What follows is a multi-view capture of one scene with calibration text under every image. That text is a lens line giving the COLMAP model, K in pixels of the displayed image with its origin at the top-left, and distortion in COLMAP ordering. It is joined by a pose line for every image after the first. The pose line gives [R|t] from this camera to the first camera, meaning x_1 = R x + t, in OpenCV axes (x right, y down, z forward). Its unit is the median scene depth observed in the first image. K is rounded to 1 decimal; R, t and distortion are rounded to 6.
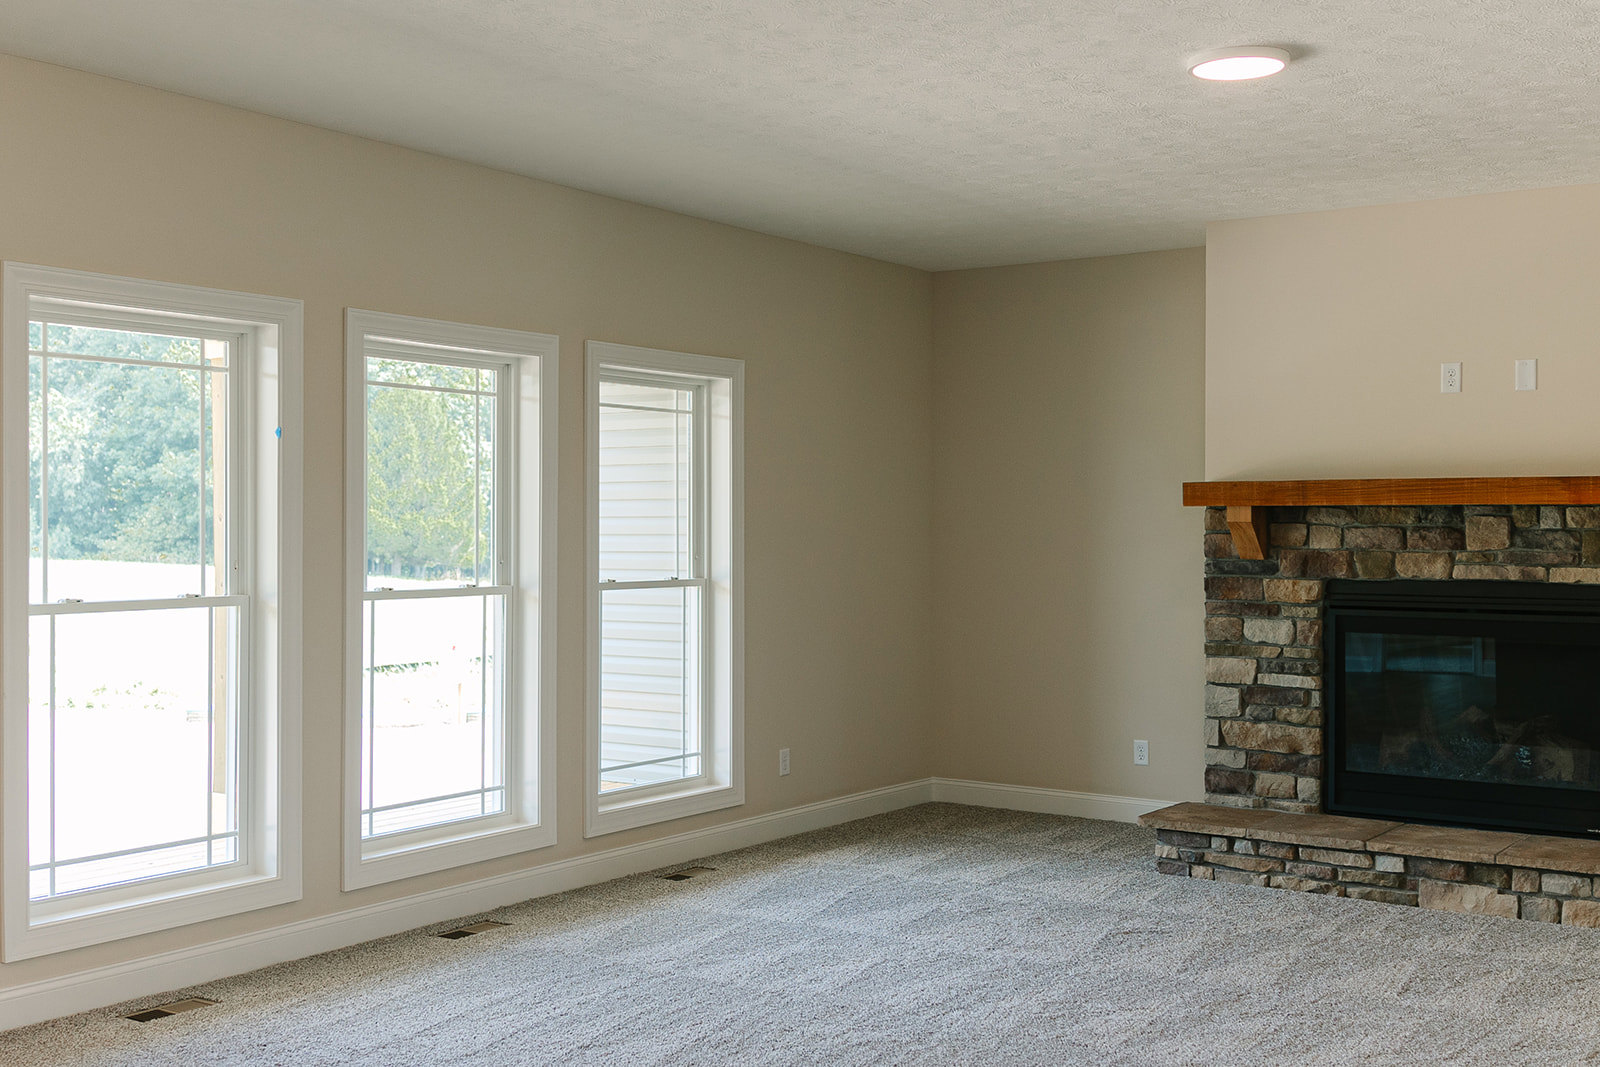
lens RADIAL K [[1789.5, 0, 812.8], [0, 1789.5, 532.5], [0, 0, 1]] dist [0.054195, 0.000000]
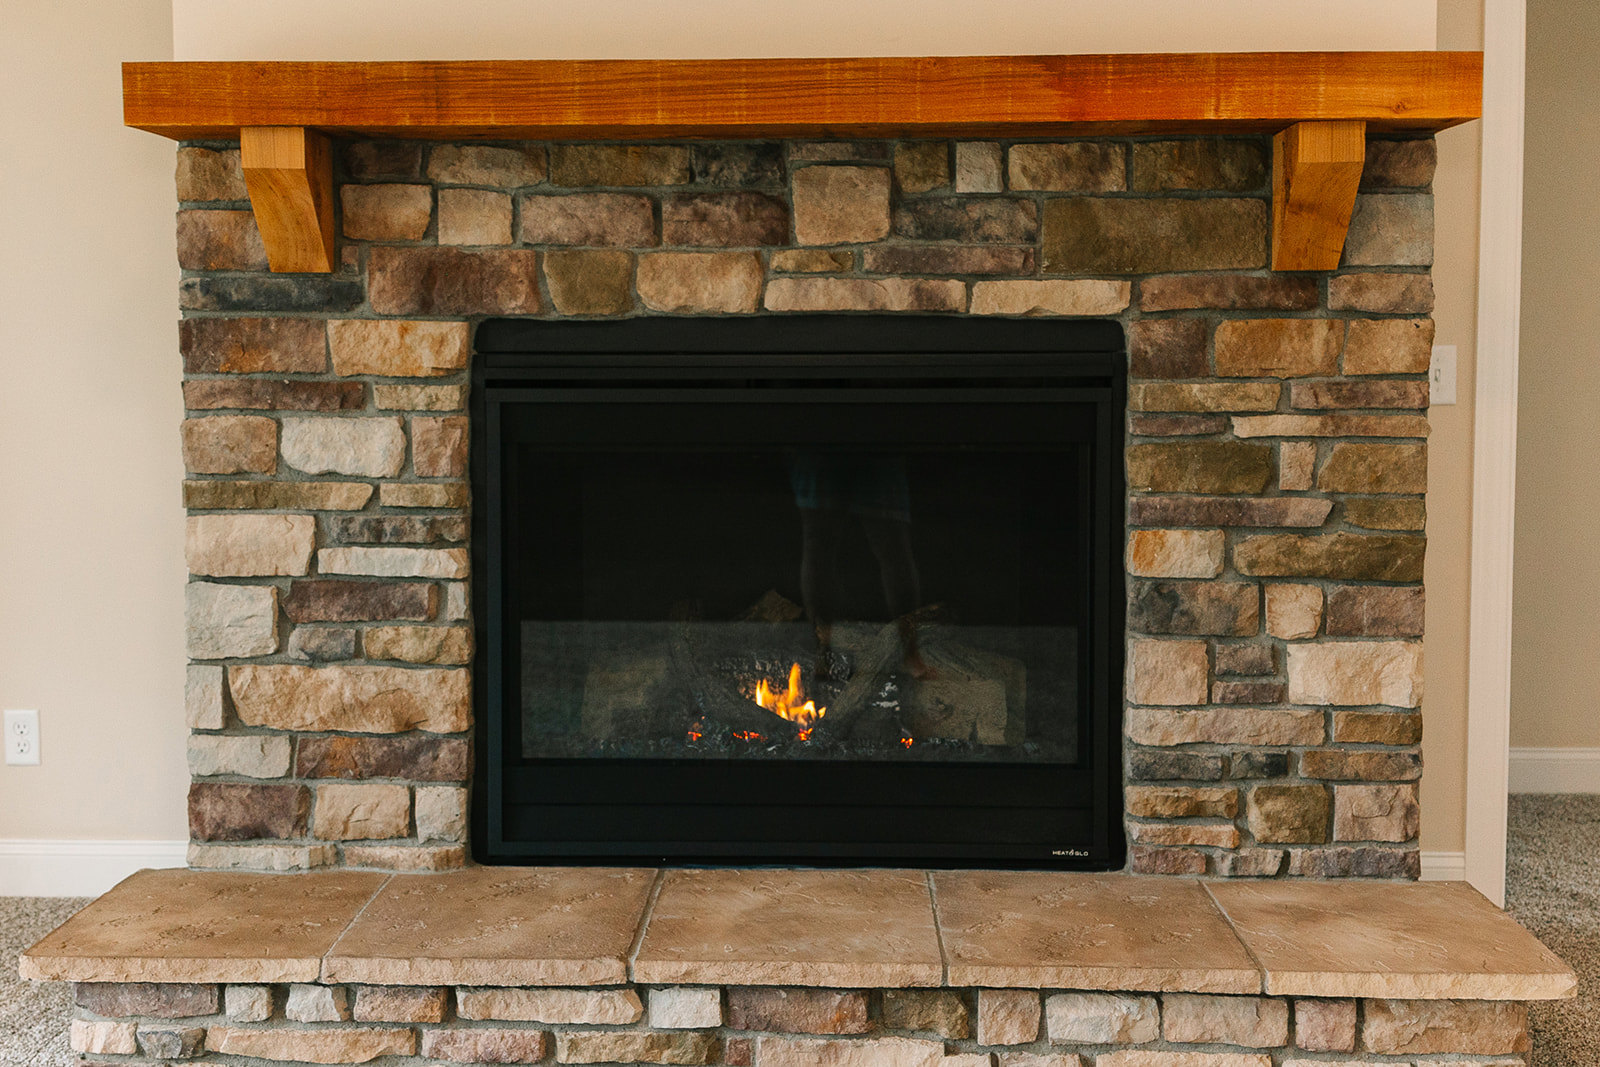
lens RADIAL K [[1789.5, 0, 733.5], [0, 1789.5, 487.8], [0, 0, 1]] dist [0.054195, 0.000000]
pose [[0.847297, -0.034583, 0.529992, 0.114533], [0.005460, 0.998392, 0.056418, 0.043309], [-0.531091, -0.044909, 0.846124, 0.624850]]
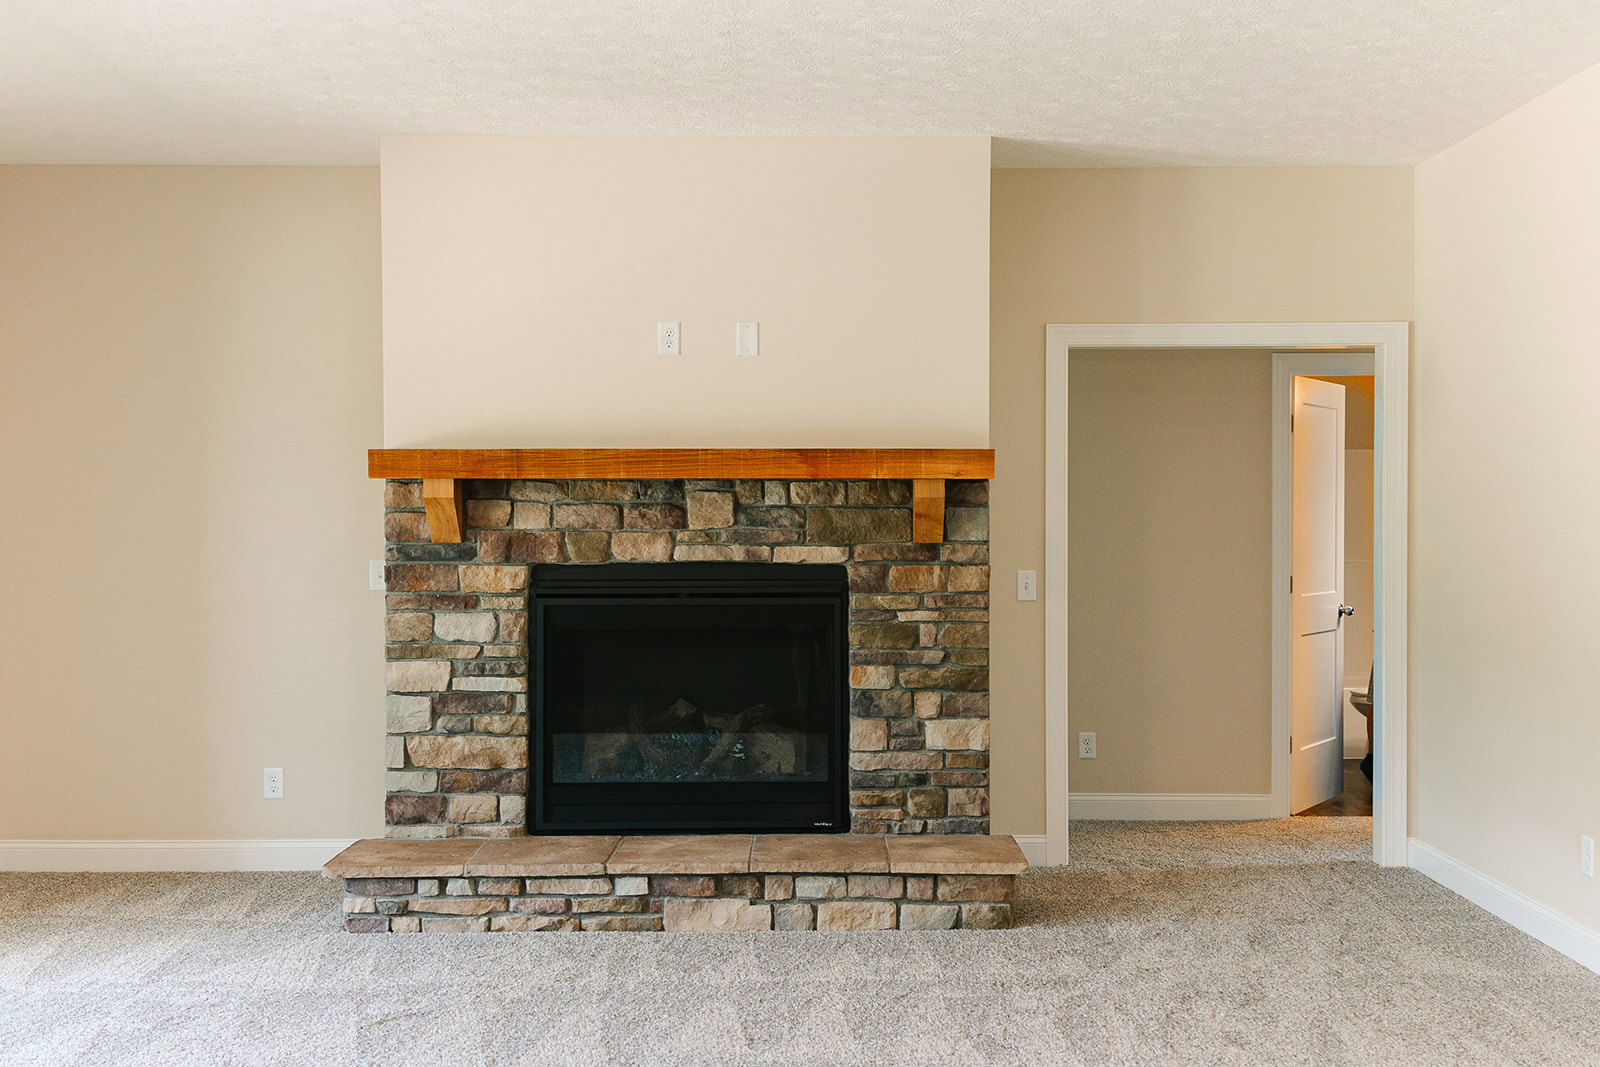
lens RADIAL K [[1789.5, 0, 832.4], [0, 1789.5, 537.1], [0, 0, 1]] dist [0.054195, 0.000000]
pose [[0.812328, -0.007956, 0.583147, -0.102477], [0.005452, 0.999967, 0.006049, 0.008638], [-0.583176, -0.001734, 0.812344, 0.221223]]
